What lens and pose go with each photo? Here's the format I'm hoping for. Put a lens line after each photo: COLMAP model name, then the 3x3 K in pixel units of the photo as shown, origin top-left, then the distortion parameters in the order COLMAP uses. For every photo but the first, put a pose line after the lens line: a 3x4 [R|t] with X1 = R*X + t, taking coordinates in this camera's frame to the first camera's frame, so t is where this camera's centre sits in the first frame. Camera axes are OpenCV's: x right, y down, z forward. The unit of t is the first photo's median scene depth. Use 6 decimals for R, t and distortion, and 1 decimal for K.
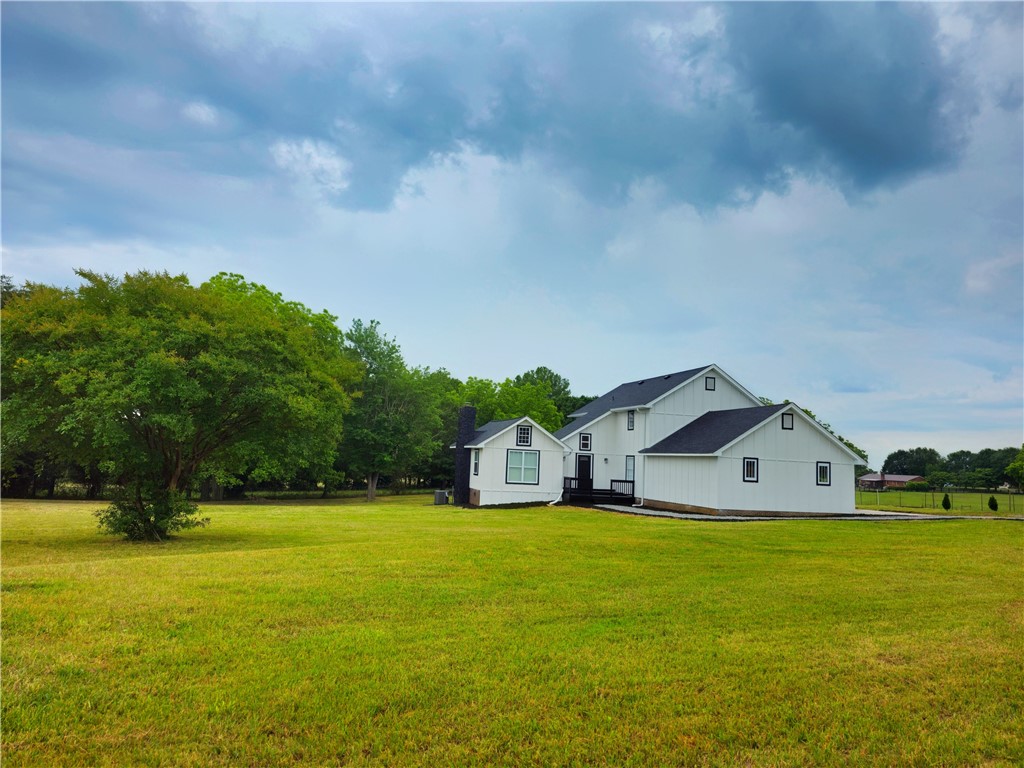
lens RADIAL K [[683.2, 0, 512.0], [0, 683.2, 384.0], [0, 0, 1]] dist [0.103636, -0.136118]
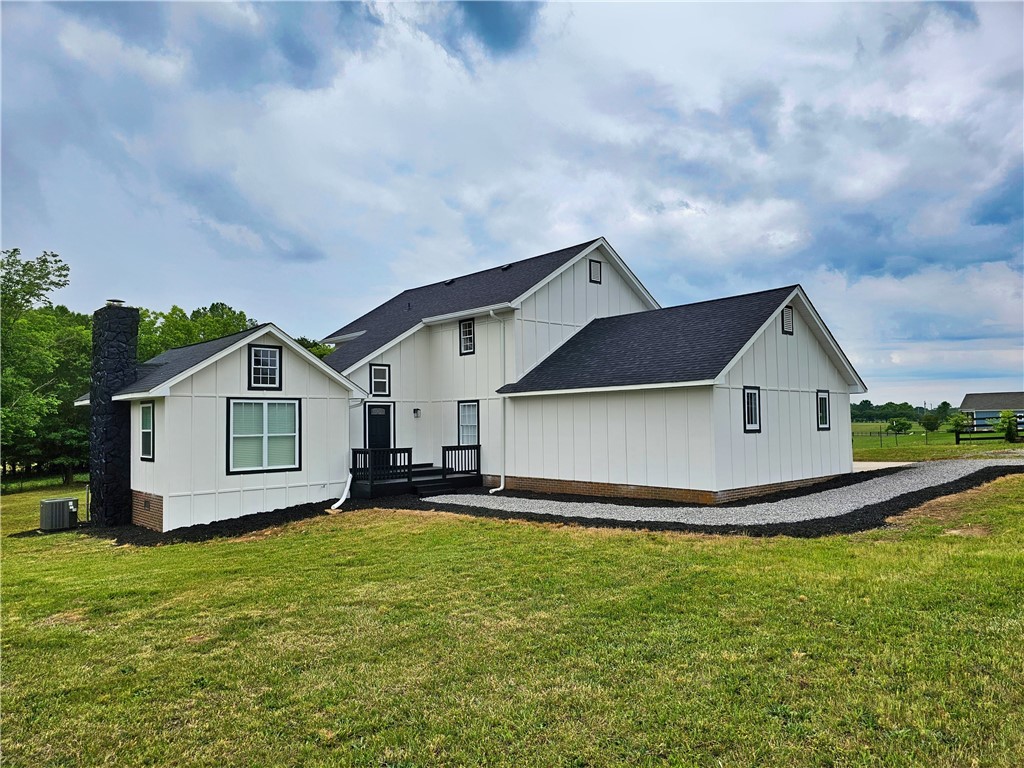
lens RADIAL K [[683.2, 0, 512.0], [0, 683.2, 384.0], [0, 0, 1]] dist [0.103636, -0.136118]
pose [[0.892949, -0.034012, 0.448870, -0.042953], [0.006374, 0.997997, 0.062940, 0.058238], [-0.450112, -0.053341, 0.891378, 0.508257]]
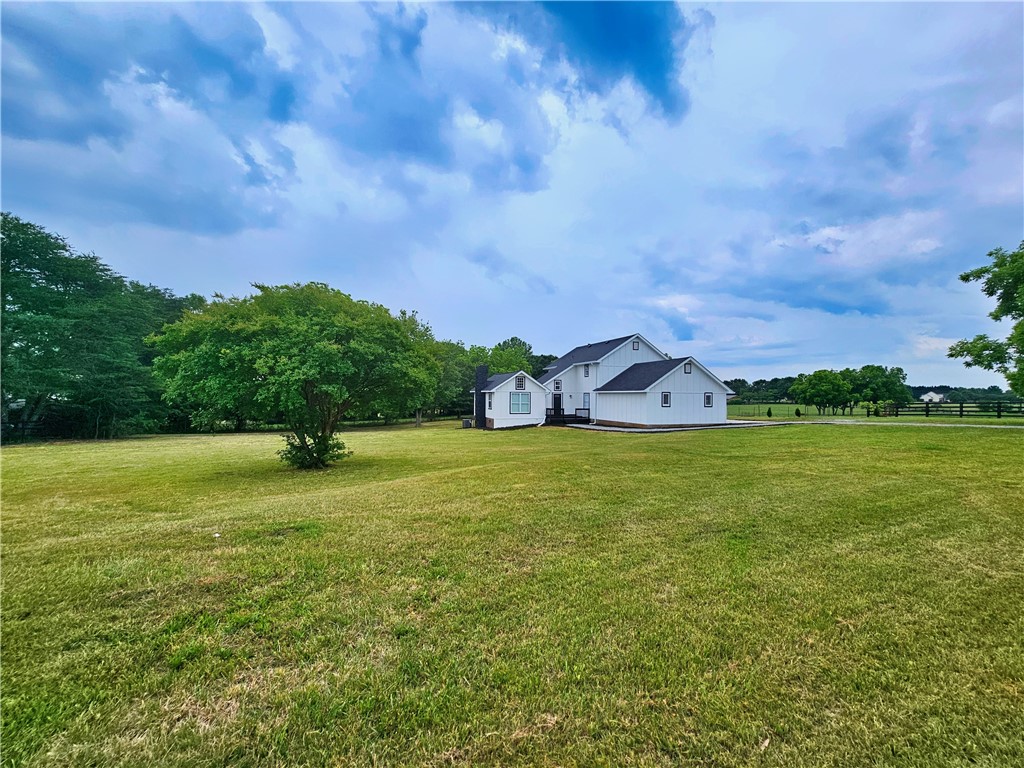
lens RADIAL K [[425.4, 0, 512.0], [0, 425.4, 384.0], [0, 0, 1]] dist [-0.001343, -0.000026]
pose [[0.998017, -0.035557, 0.051939, -0.051350], [0.030982, 0.995782, 0.086366, -0.006660], [-0.054790, -0.084585, 0.994909, 0.033563]]
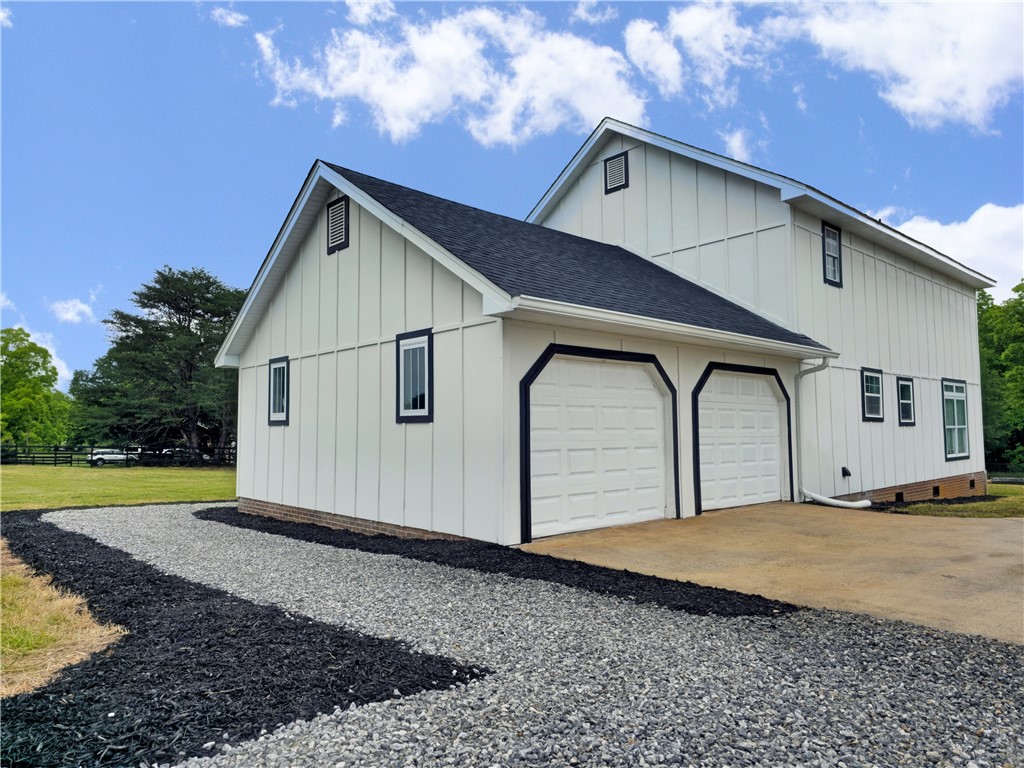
lens RADIAL K [[683.2, 0, 512.0], [0, 683.2, 384.0], [0, 0, 1]] dist [0.103636, -0.136118]
pose [[0.436092, -0.110814, -0.893053, 0.592441], [0.124257, 0.990298, -0.062204, 0.129971], [0.891282, -0.083842, 0.445630, 0.782476]]
